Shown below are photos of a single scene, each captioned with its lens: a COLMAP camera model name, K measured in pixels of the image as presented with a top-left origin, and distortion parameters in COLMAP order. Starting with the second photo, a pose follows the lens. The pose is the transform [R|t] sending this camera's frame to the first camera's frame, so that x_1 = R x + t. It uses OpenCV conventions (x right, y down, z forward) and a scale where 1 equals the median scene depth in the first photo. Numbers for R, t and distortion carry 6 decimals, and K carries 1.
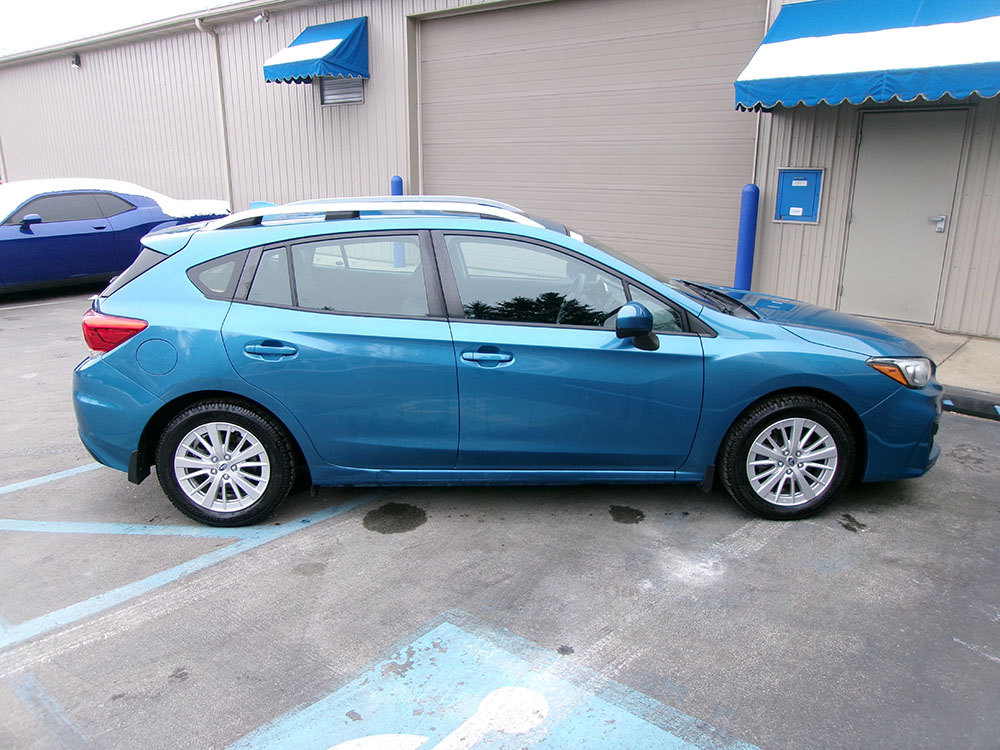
lens RADIAL K [[772.6, 0, 498.1], [0, 772.6, 376.3], [0, 0, 1]] dist [-0.017077, 0.042677]
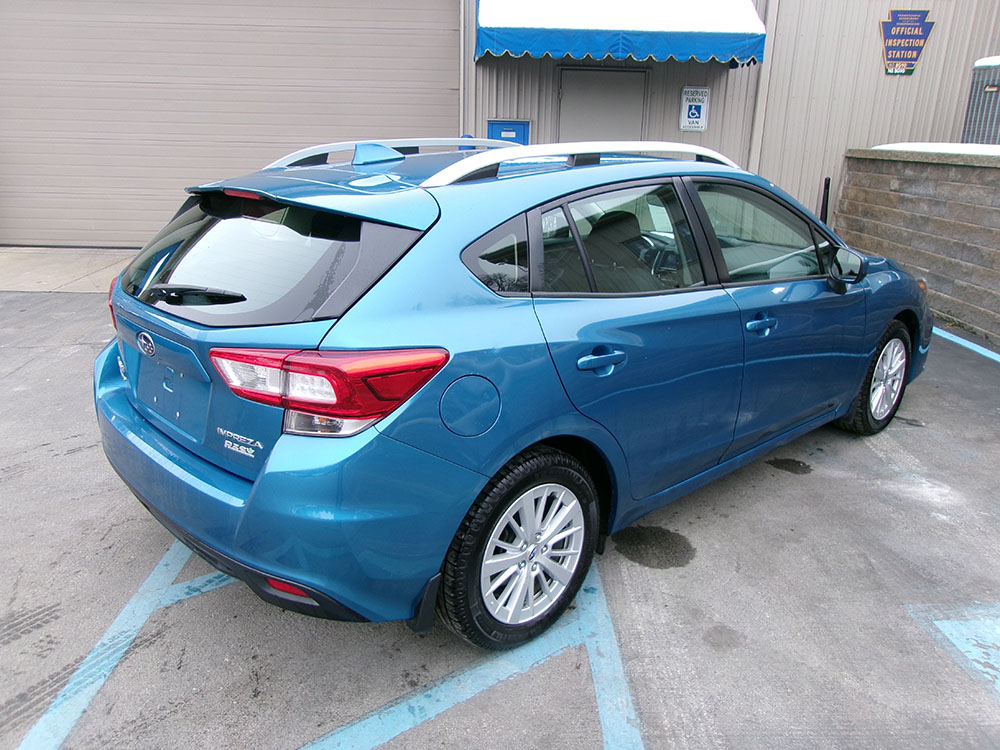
lens RADIAL K [[772.6, 0, 498.5], [0, 772.6, 370.9], [0, 0, 1]] dist [-0.017077, 0.042677]
pose [[0.749179, -0.184322, 0.636204, -0.373126], [0.157608, 0.982520, 0.099062, -0.049498], [-0.643343, 0.026055, 0.765134, 0.253730]]
